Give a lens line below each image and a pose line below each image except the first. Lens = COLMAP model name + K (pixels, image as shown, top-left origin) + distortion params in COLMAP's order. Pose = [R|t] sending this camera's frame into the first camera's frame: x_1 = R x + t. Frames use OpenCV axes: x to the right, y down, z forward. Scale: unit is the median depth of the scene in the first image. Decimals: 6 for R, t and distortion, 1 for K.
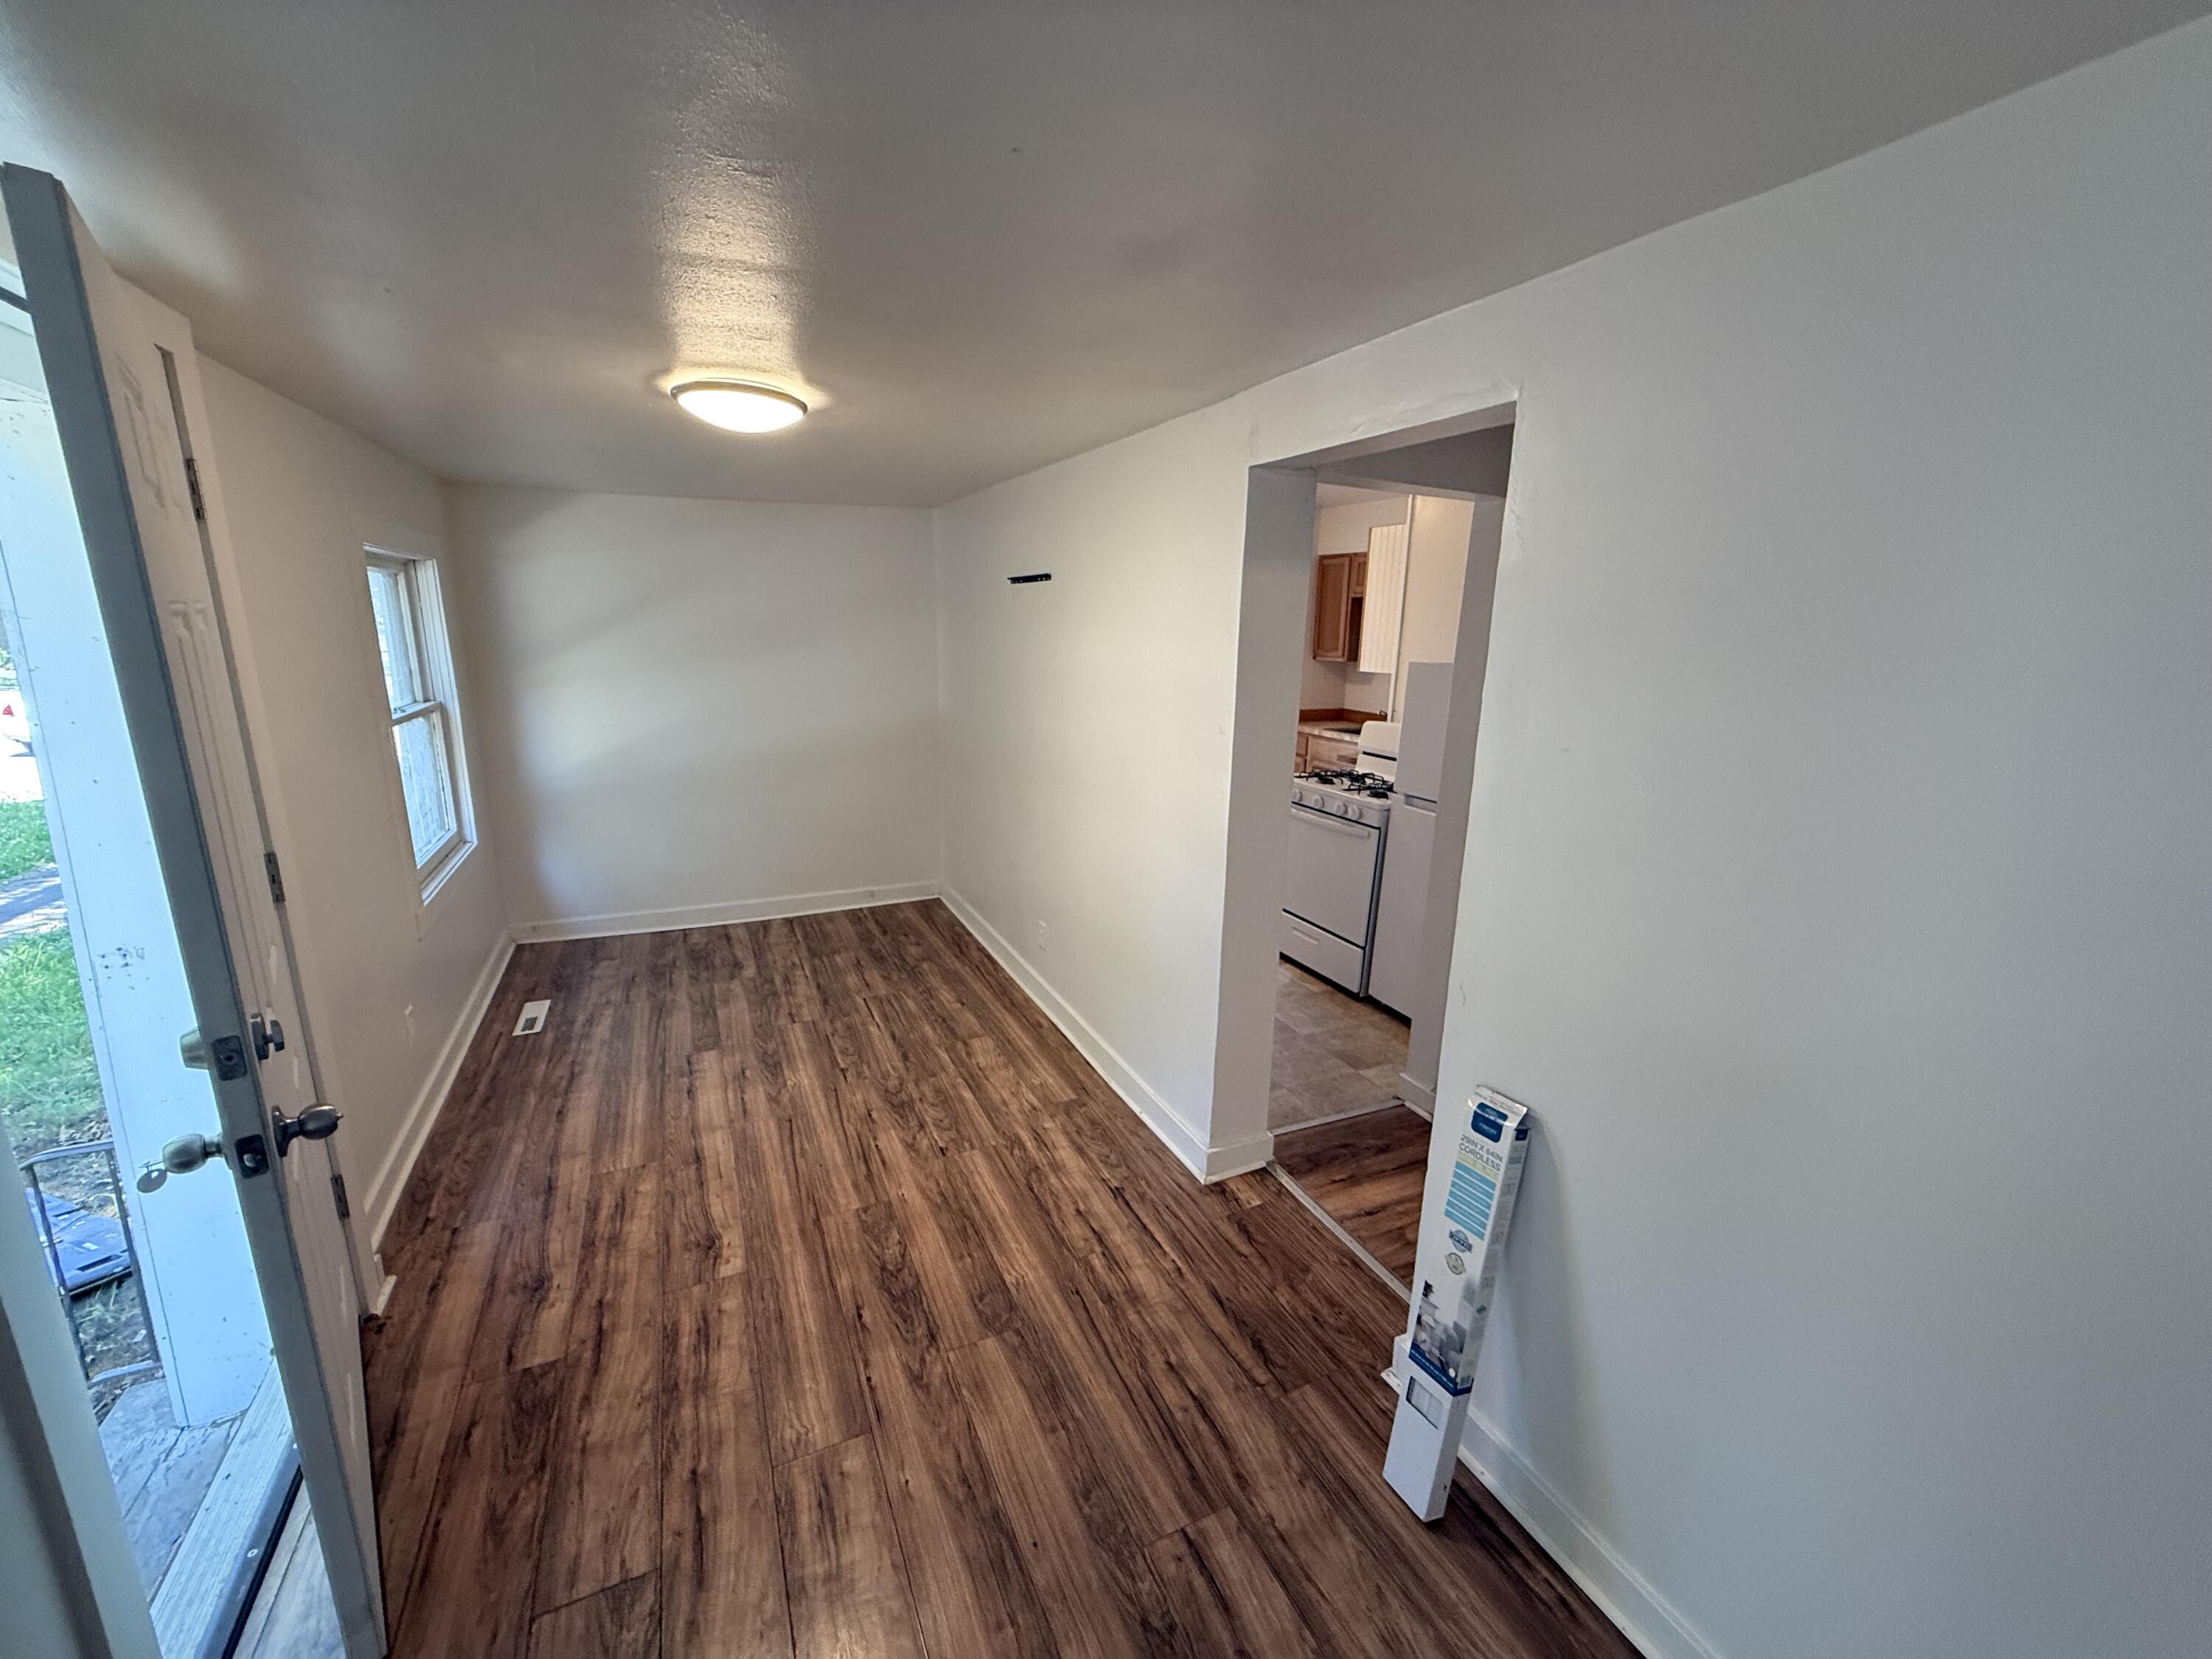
lens RADIAL K [[888.3, 0, 1101.9], [0, 888.3, 826.2], [0, 0, 1]] dist [0.000320, -0.000014]
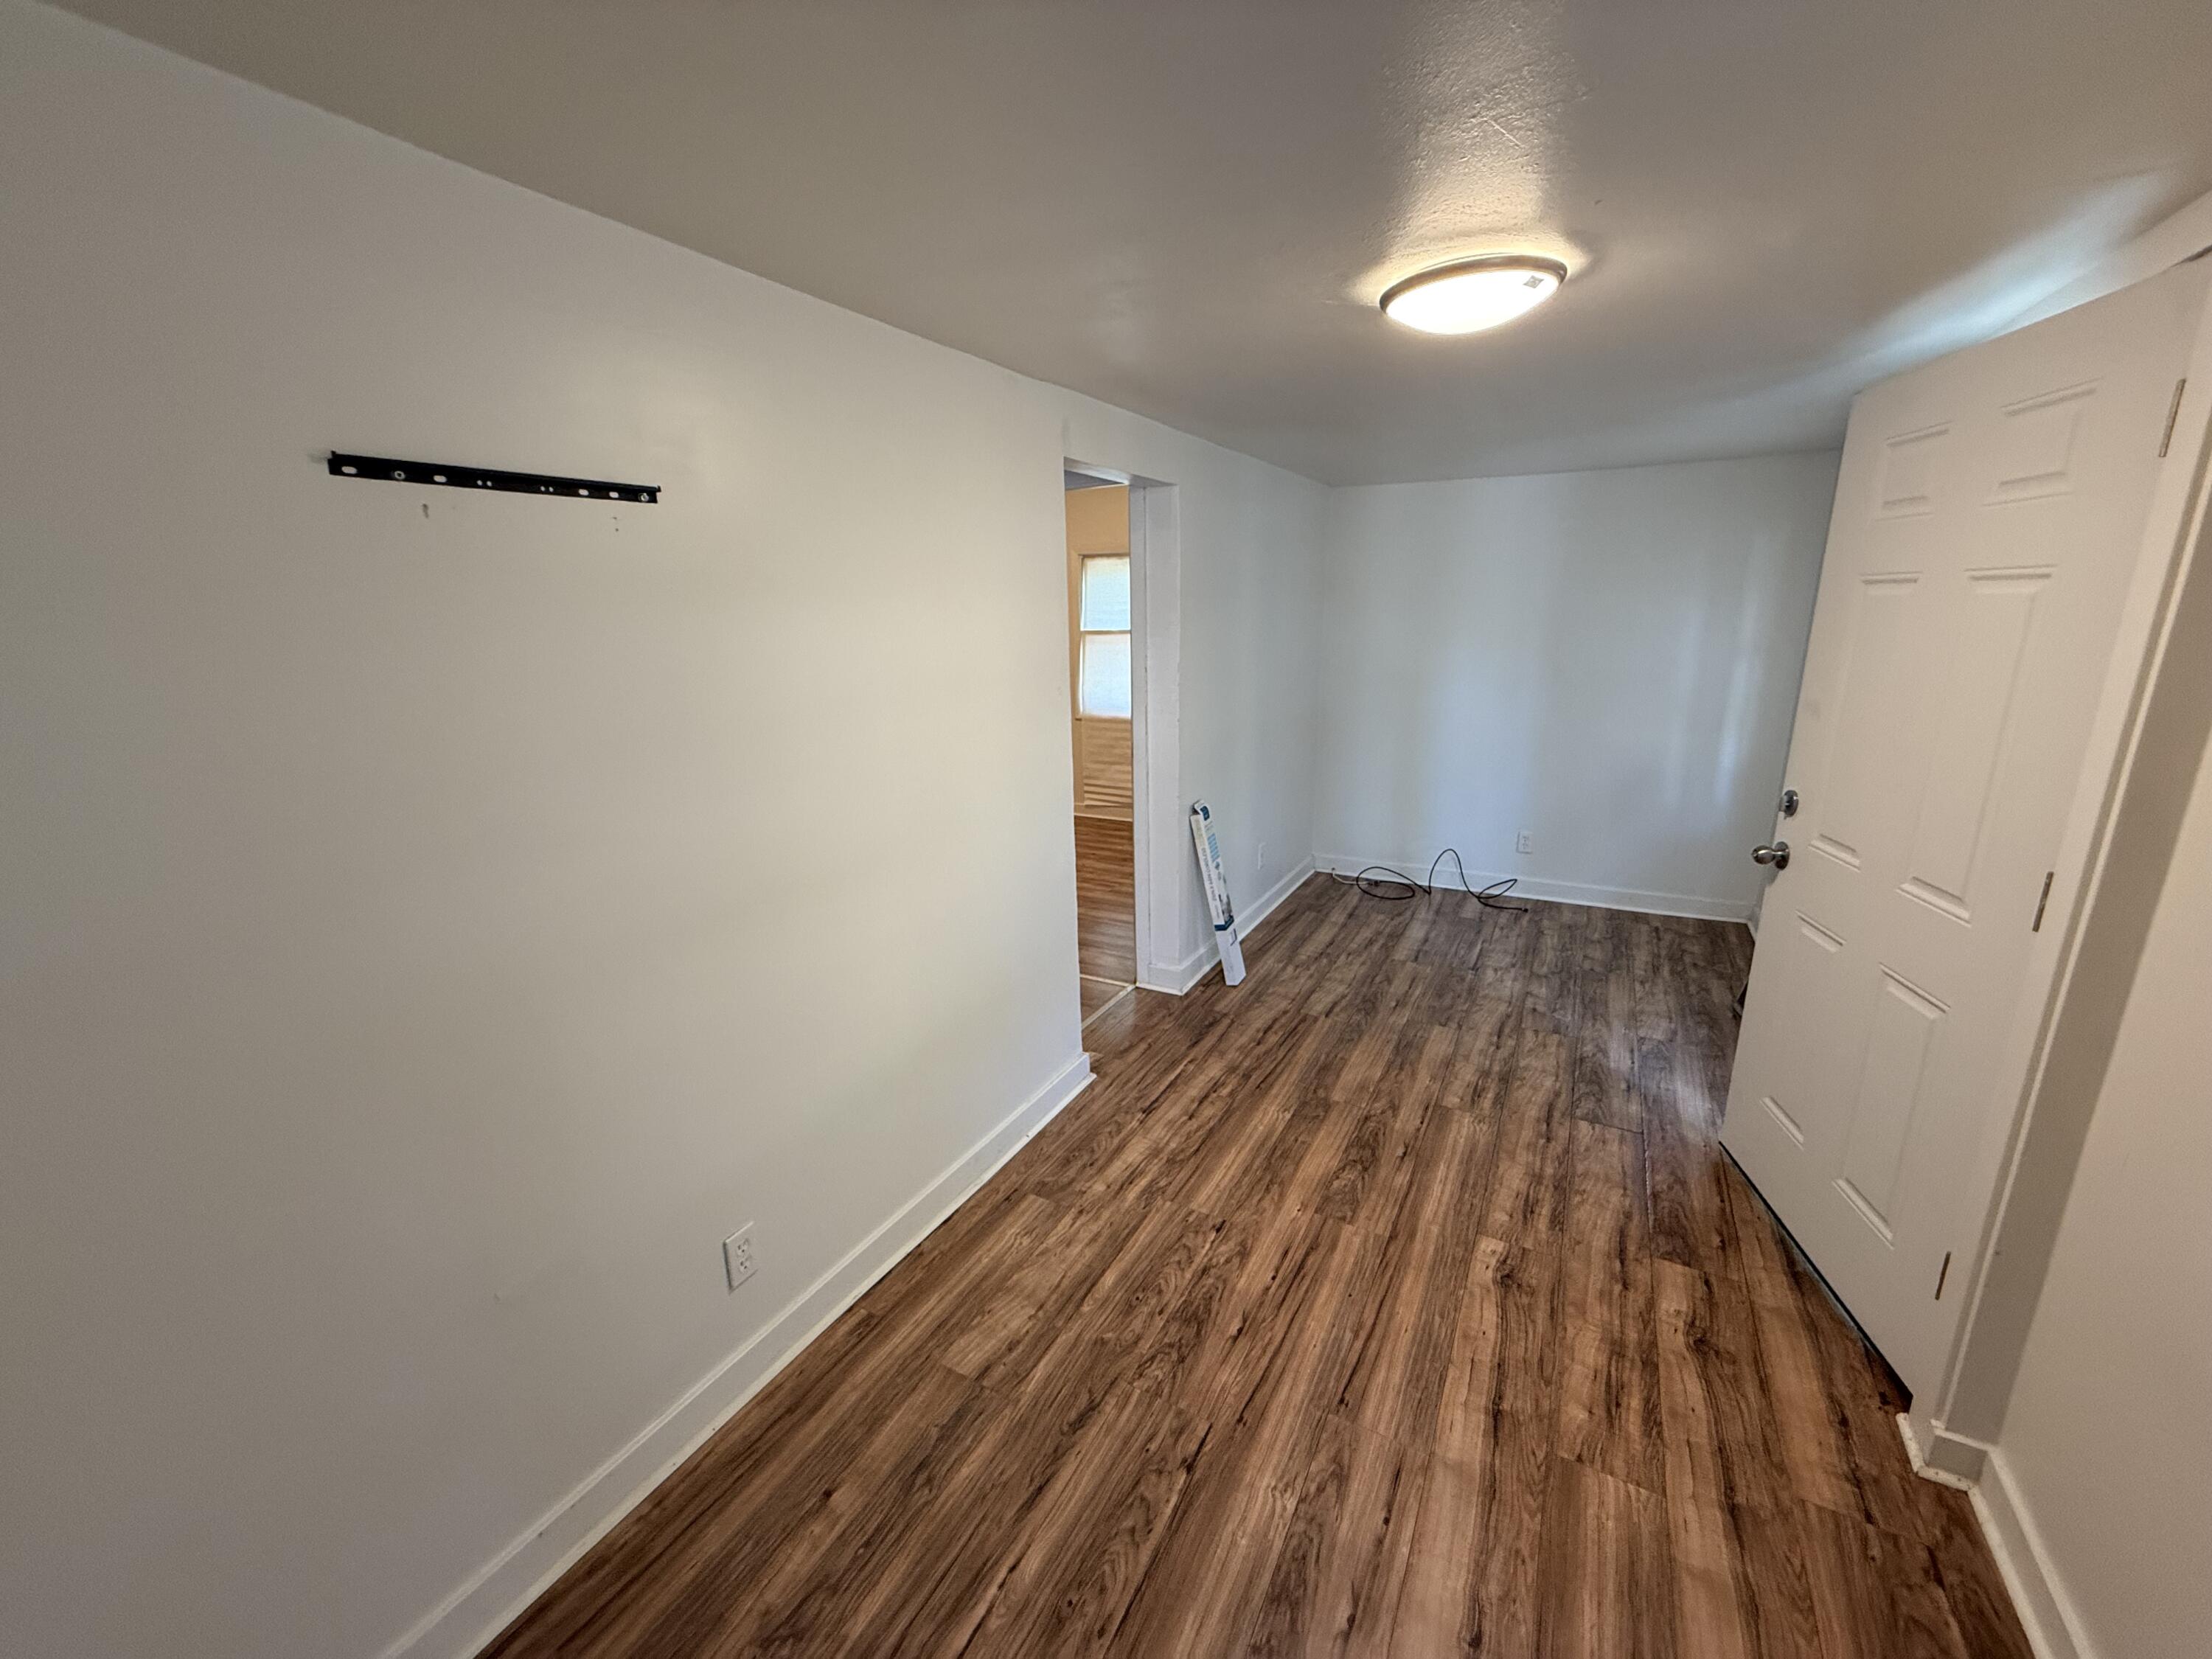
lens RADIAL K [[888.3, 0, 1105.3], [0, 888.3, 832.1], [0, 0, 1]] dist [0.000320, -0.000014]
pose [[-0.586233, -0.210381, 0.782349, -0.793125], [0.191011, 0.902575, 0.385840, -0.358158], [-0.787303, 0.375630, -0.488935, 1.554073]]
